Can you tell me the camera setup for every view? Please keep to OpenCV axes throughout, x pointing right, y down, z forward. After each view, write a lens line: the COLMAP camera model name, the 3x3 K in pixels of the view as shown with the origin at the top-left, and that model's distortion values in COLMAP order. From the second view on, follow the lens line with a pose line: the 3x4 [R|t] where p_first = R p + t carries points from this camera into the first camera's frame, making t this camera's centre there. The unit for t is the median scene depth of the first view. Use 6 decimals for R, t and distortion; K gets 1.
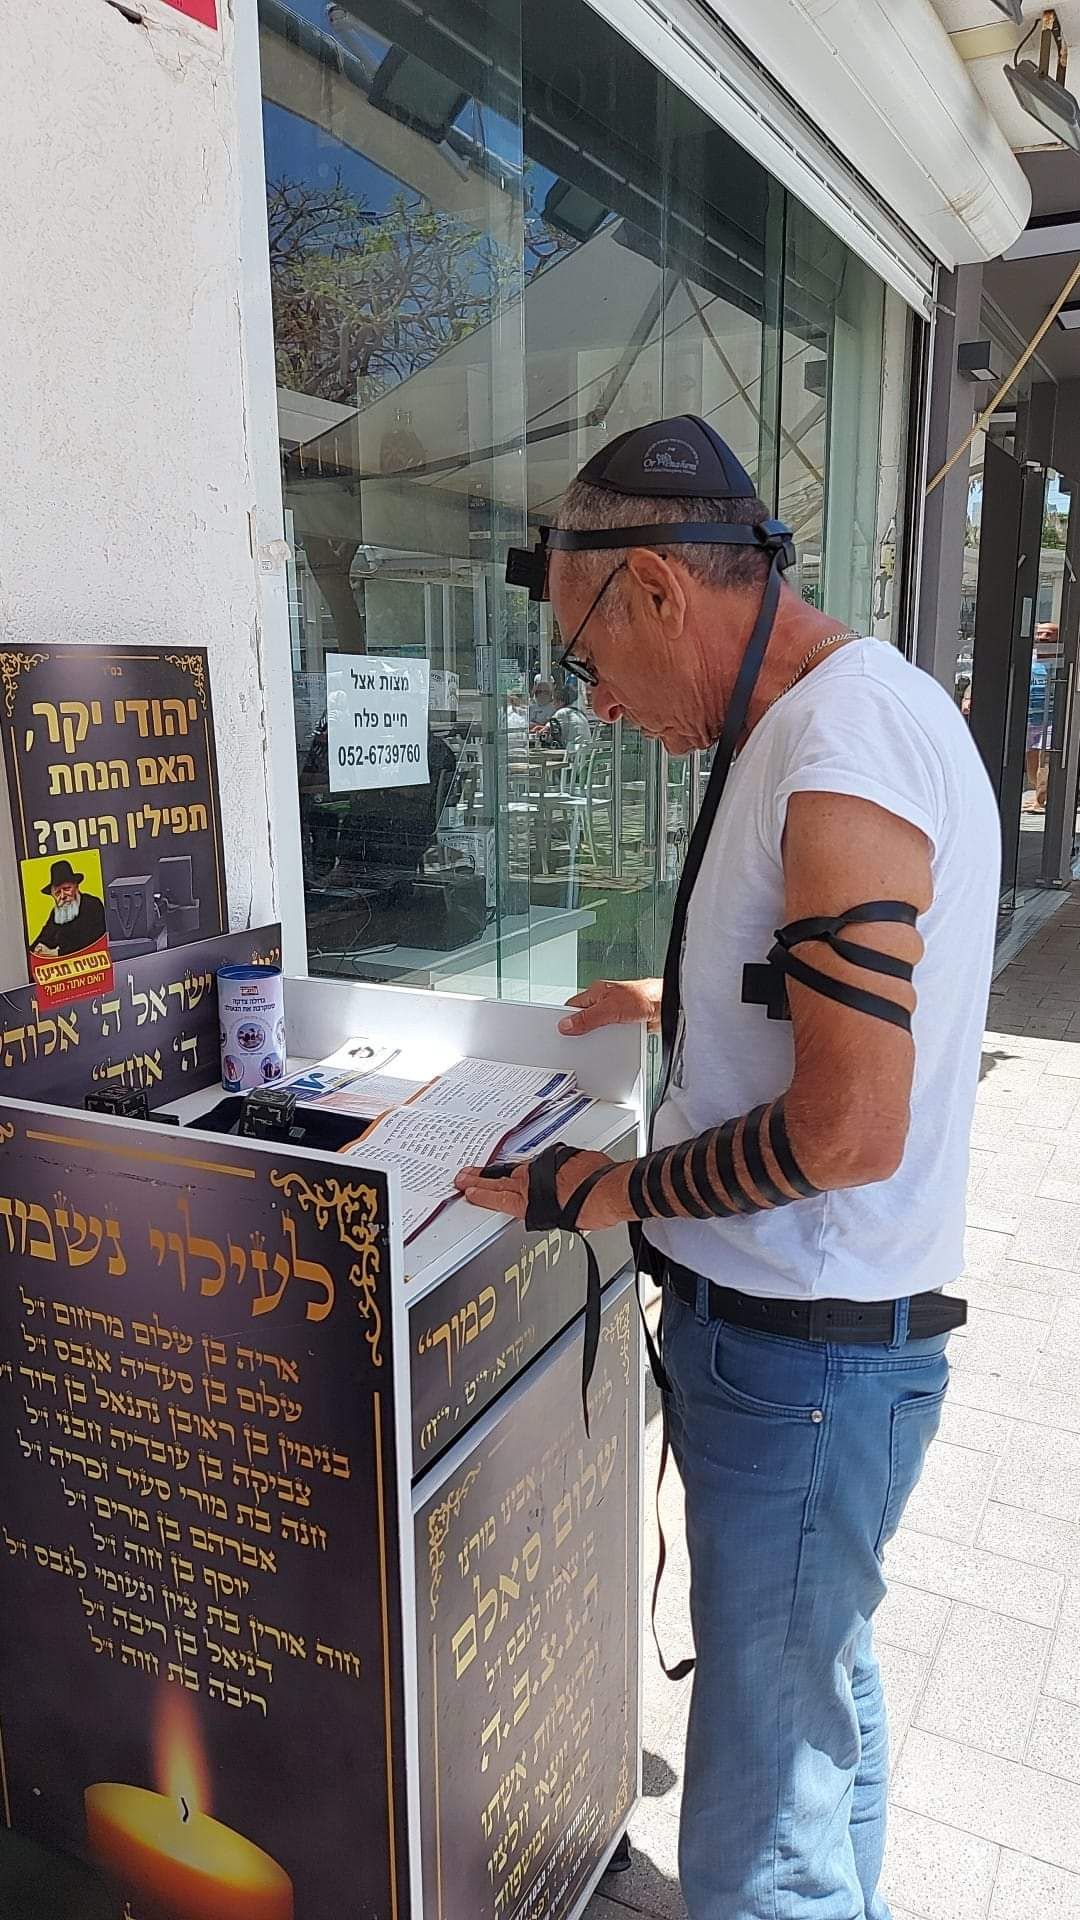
lens RADIAL K [[1373.5, 0, 540.5], [0, 1373.5, 977.5], [0, 0, 1]] dist [0.054405, -0.060912]
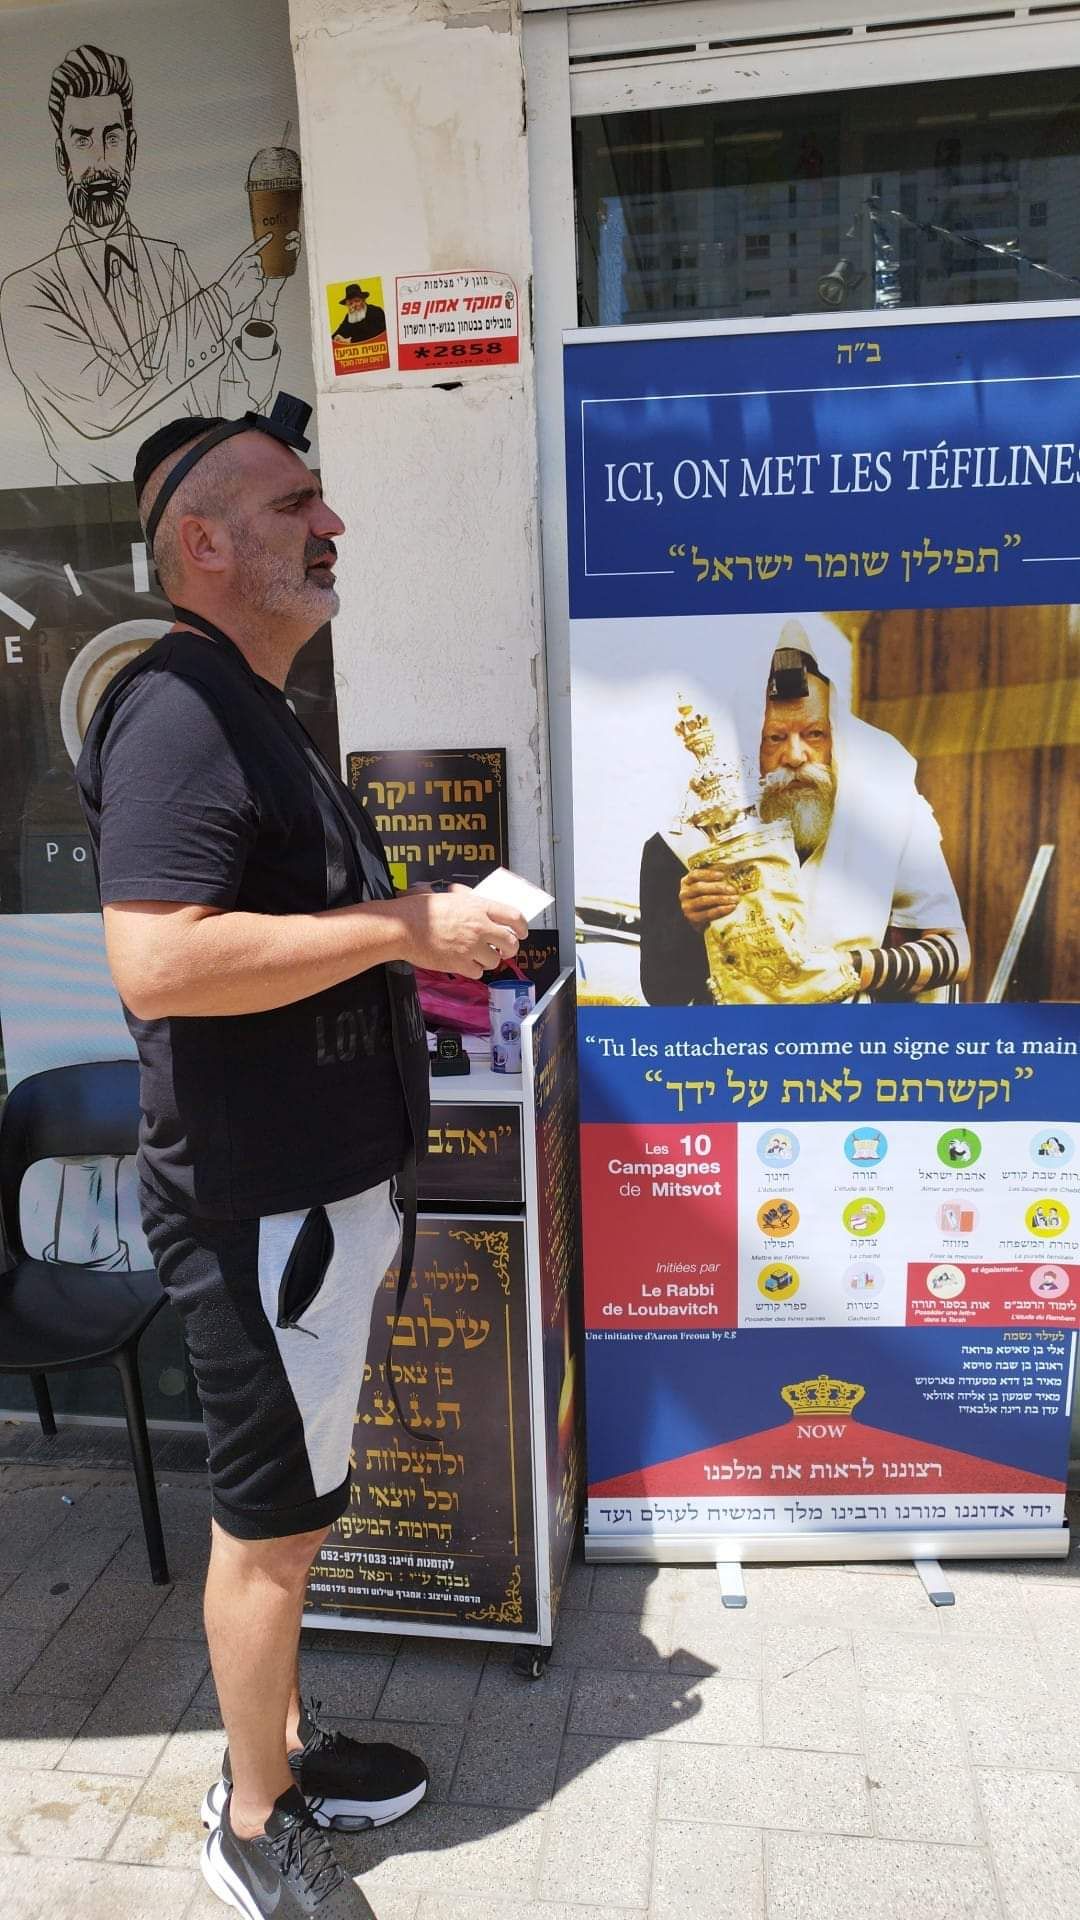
lens RADIAL K [[1373.5, 0, 540.5], [0, 1373.5, 977.5], [0, 0, 1]] dist [0.054405, -0.060912]
pose [[0.331093, 0.153591, -0.931014, 1.471561], [-0.183079, 0.978371, 0.096296, -0.158989], [0.925667, 0.138566, 0.352051, 0.585673]]
